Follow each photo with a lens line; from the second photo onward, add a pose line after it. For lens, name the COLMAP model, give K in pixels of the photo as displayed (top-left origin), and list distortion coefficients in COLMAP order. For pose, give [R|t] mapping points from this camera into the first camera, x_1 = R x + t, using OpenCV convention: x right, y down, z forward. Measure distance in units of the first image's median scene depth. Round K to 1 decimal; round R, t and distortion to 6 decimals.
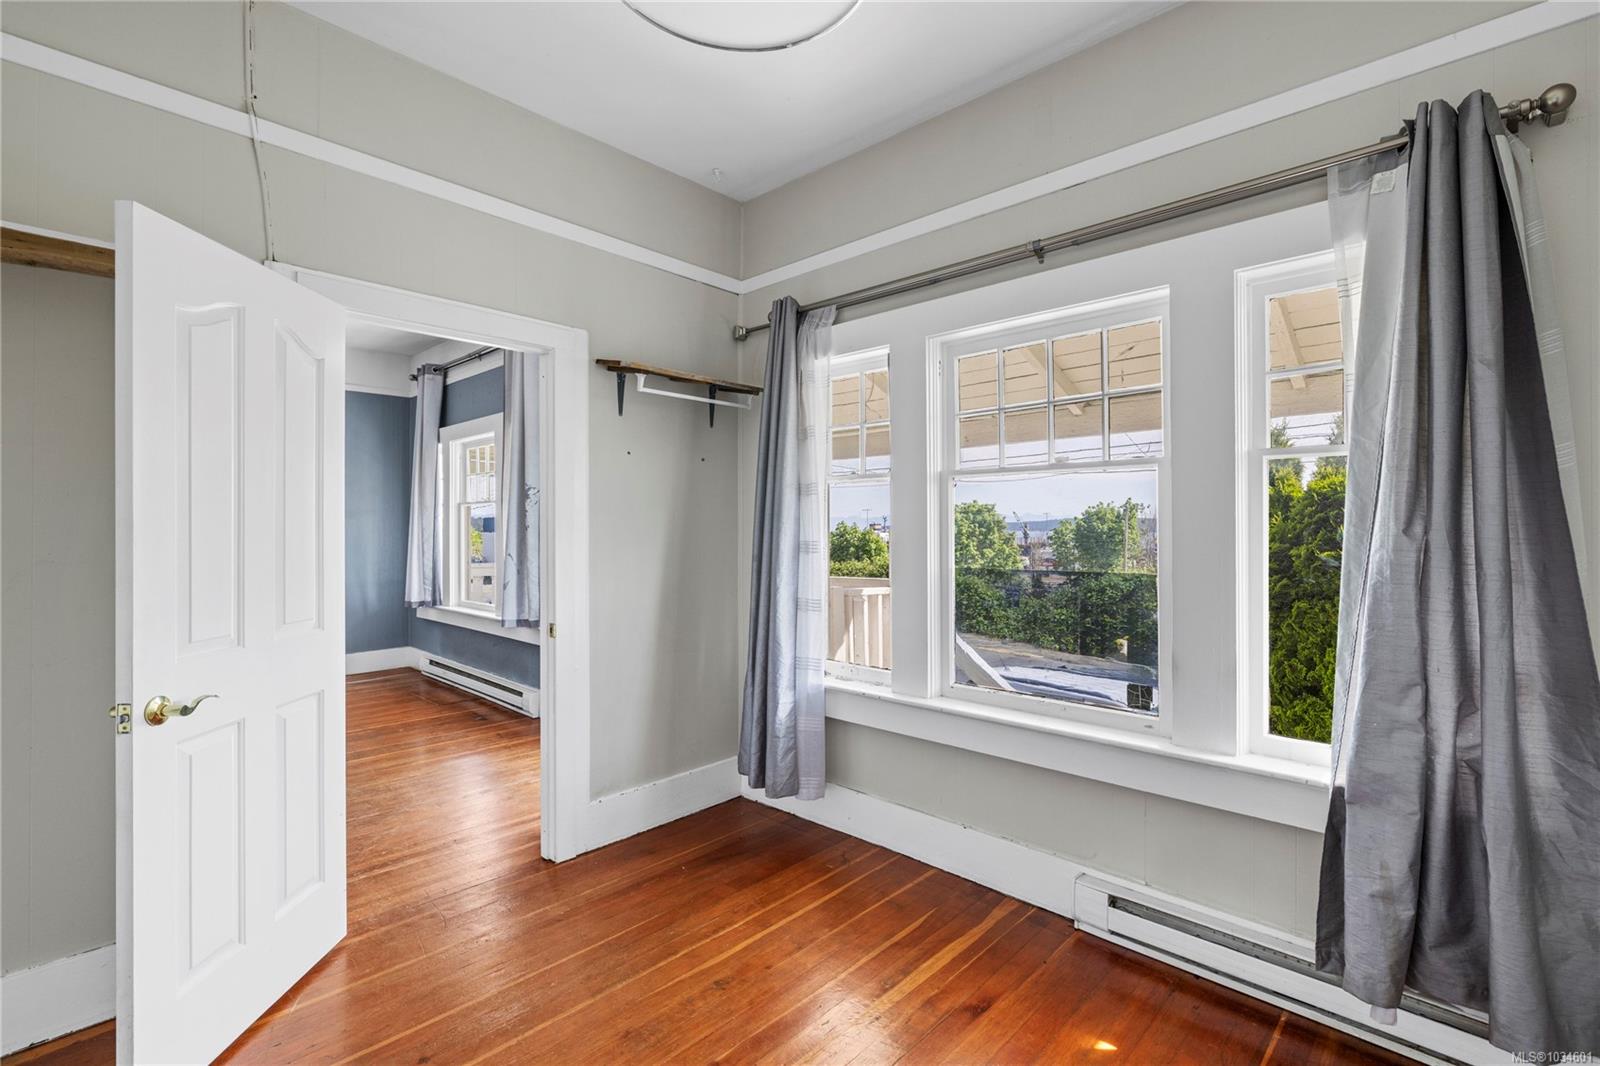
lens RADIAL K [[728.9, 0, 800.0], [0, 728.9, 533.0], [0, 0, 1]] dist [-0.001490, -0.000052]
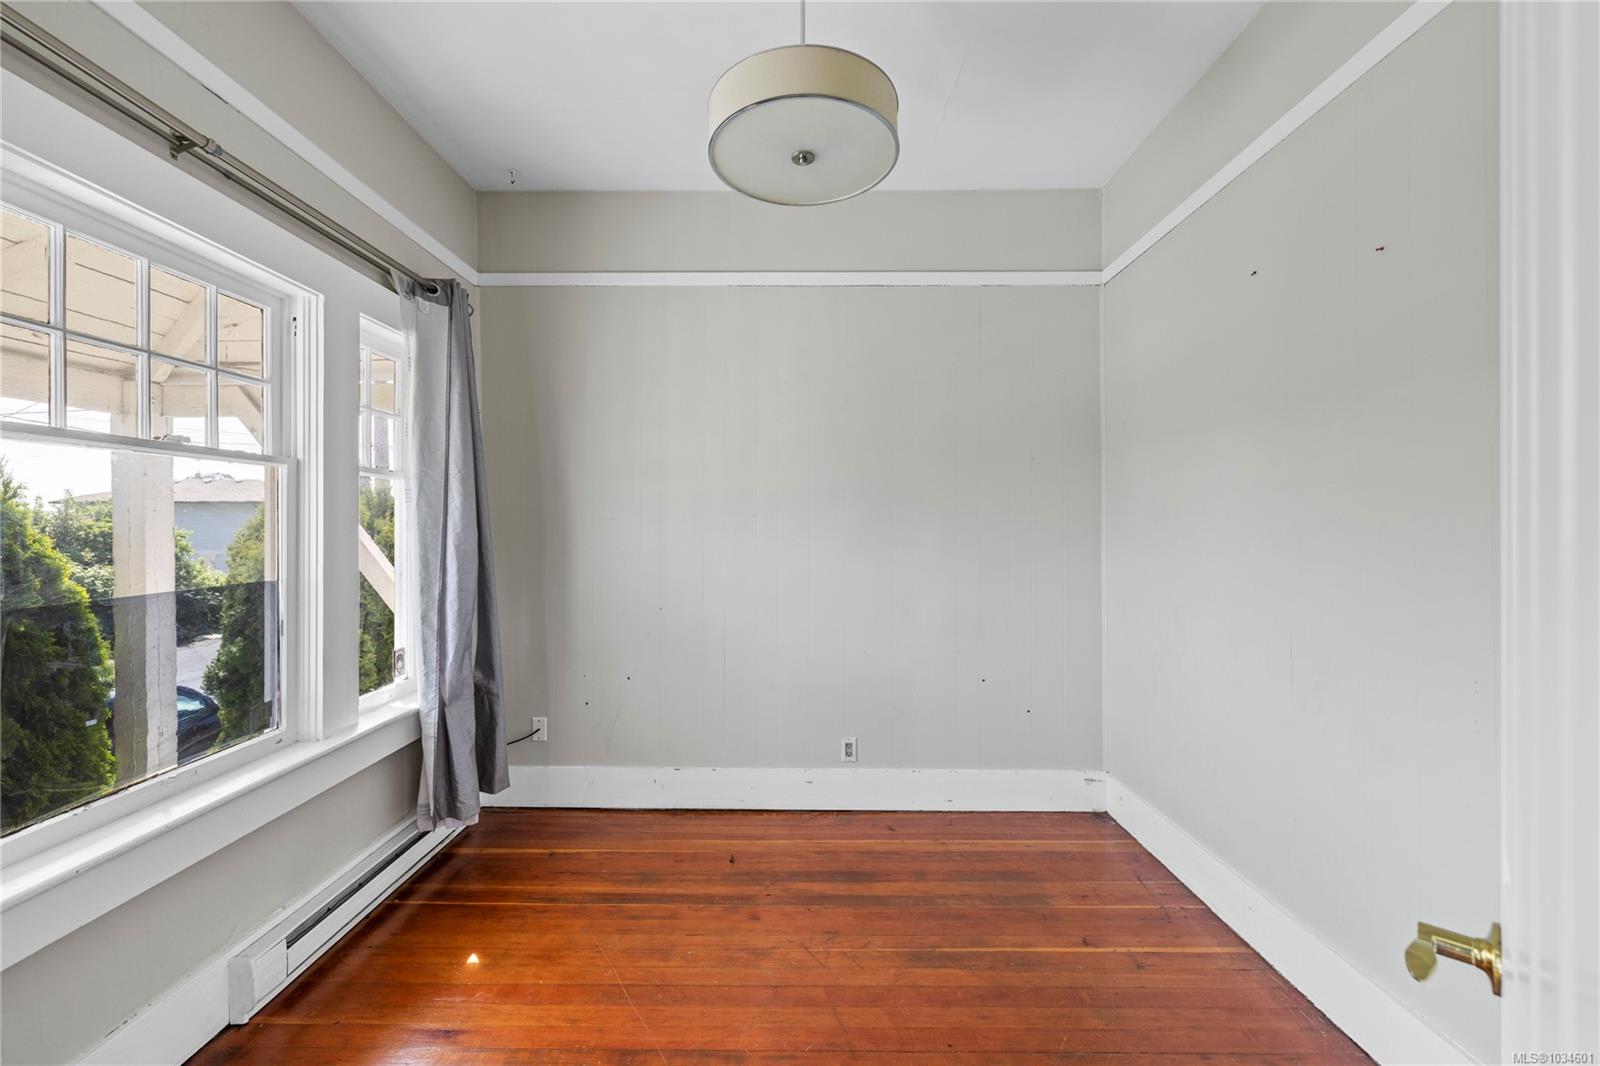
lens RADIAL K [[668.6, 0, 800.0], [0, 668.6, 533.0], [0, 0, 1]] dist [0.002261, 0.000418]
pose [[-0.692193, -0.002434, 0.721708, -0.685951], [0.004466, 0.999961, 0.007656, -0.009033], [-0.721699, 0.008523, -0.692155, 1.240732]]
